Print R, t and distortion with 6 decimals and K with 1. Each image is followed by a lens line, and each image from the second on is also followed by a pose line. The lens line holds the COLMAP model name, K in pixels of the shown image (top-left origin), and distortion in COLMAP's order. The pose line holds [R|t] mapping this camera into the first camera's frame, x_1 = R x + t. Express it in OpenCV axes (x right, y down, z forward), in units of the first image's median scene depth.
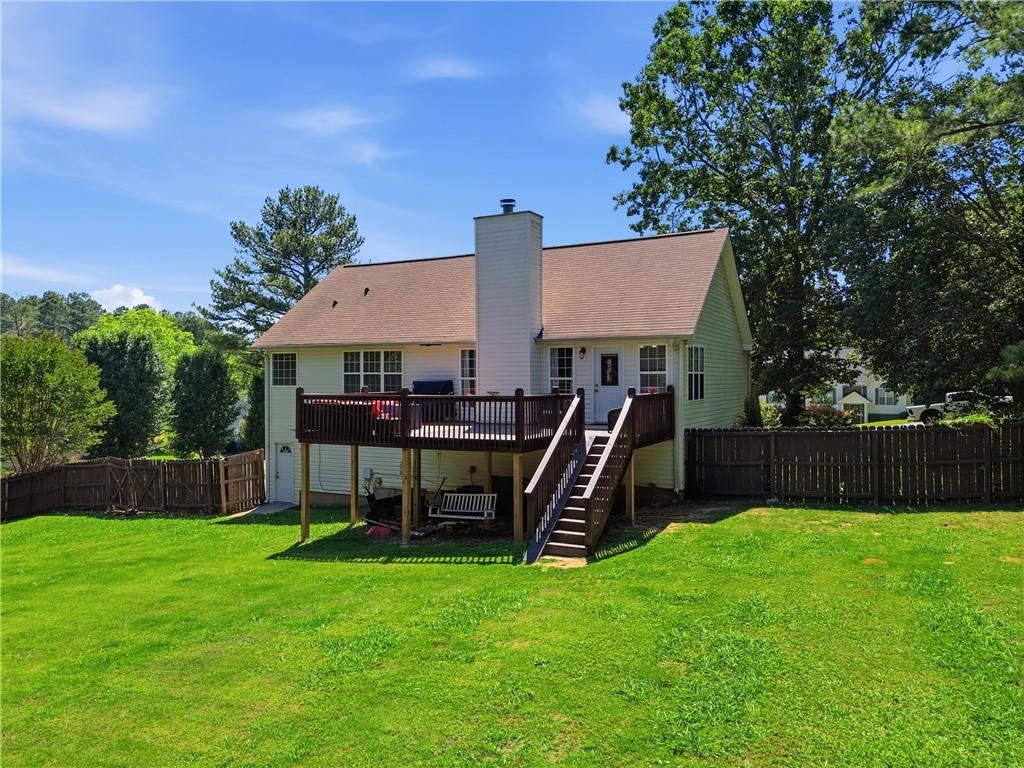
lens RADIAL K [[731.8, 0, 507.1], [0, 731.8, 380.5], [0, 0, 1]] dist [0.056403, -0.031131]
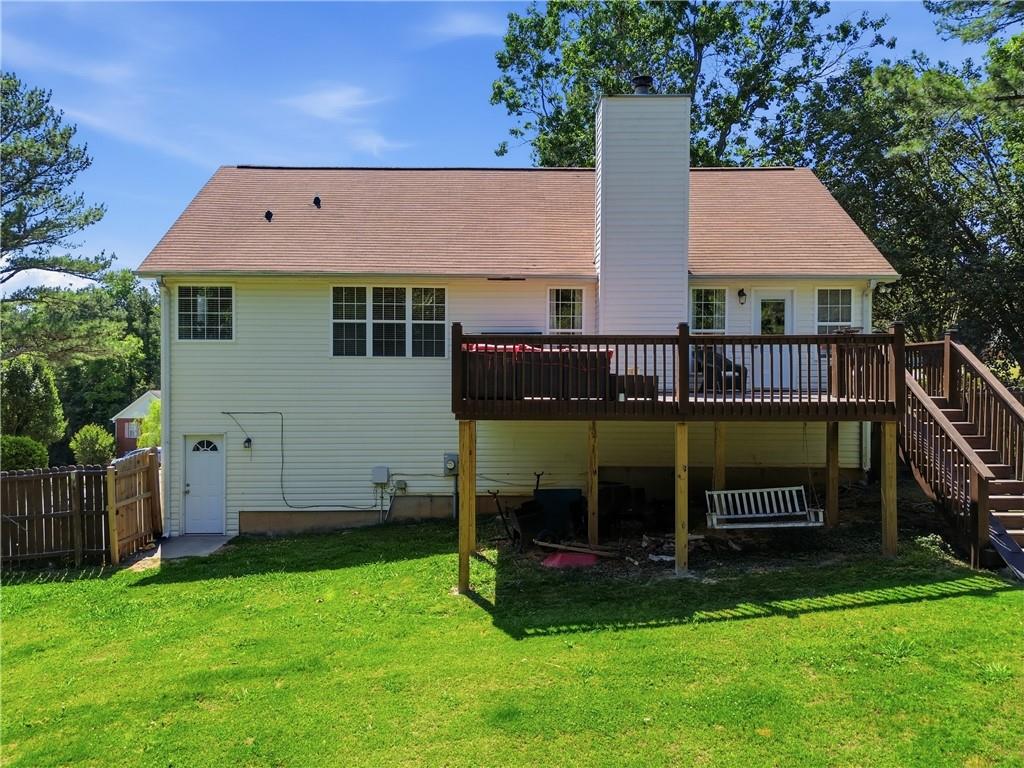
lens RADIAL K [[731.8, 0, 513.2], [0, 731.8, 375.0], [0, 0, 1]] dist [0.056403, -0.031131]
pose [[0.878759, 0.004992, 0.477240, -0.398797], [-0.002668, 0.999981, -0.005547, 0.041556], [-0.477259, 0.003602, 0.878755, 0.375907]]
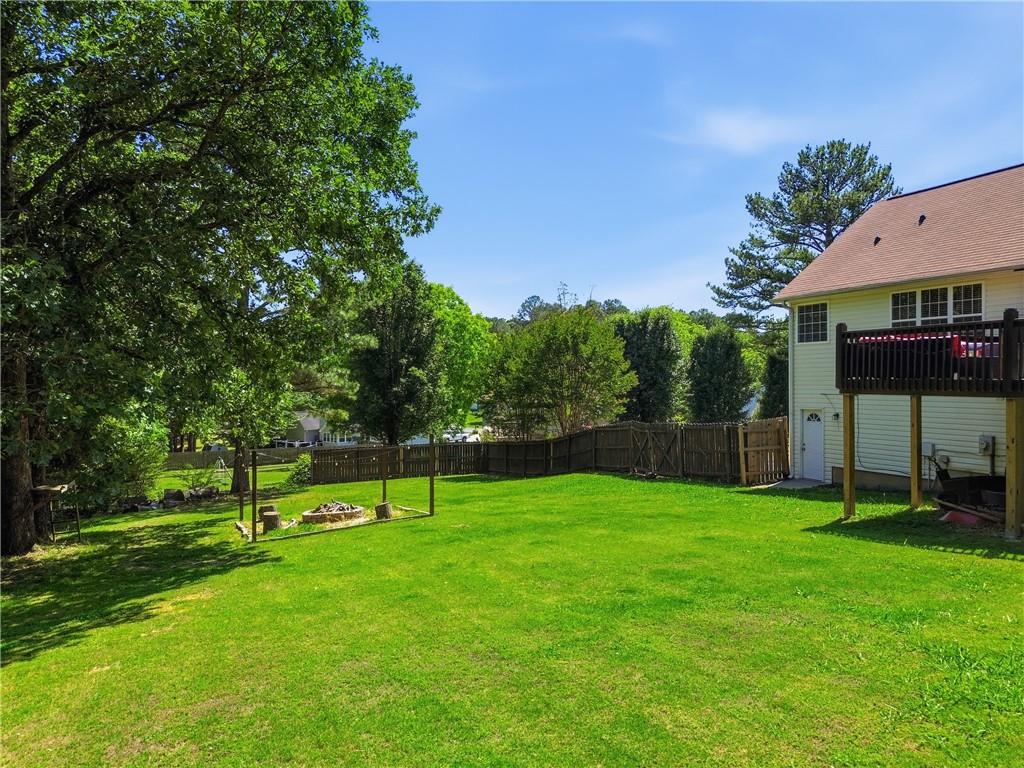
lens RADIAL K [[731.8, 0, 513.5], [0, 731.8, 382.5], [0, 0, 1]] dist [0.056403, -0.031131]
pose [[0.791490, 0.000527, -0.611182, -0.059444], [0.001054, 0.999997, 0.002228, 0.055326], [0.611181, -0.002407, 0.791487, 0.124488]]
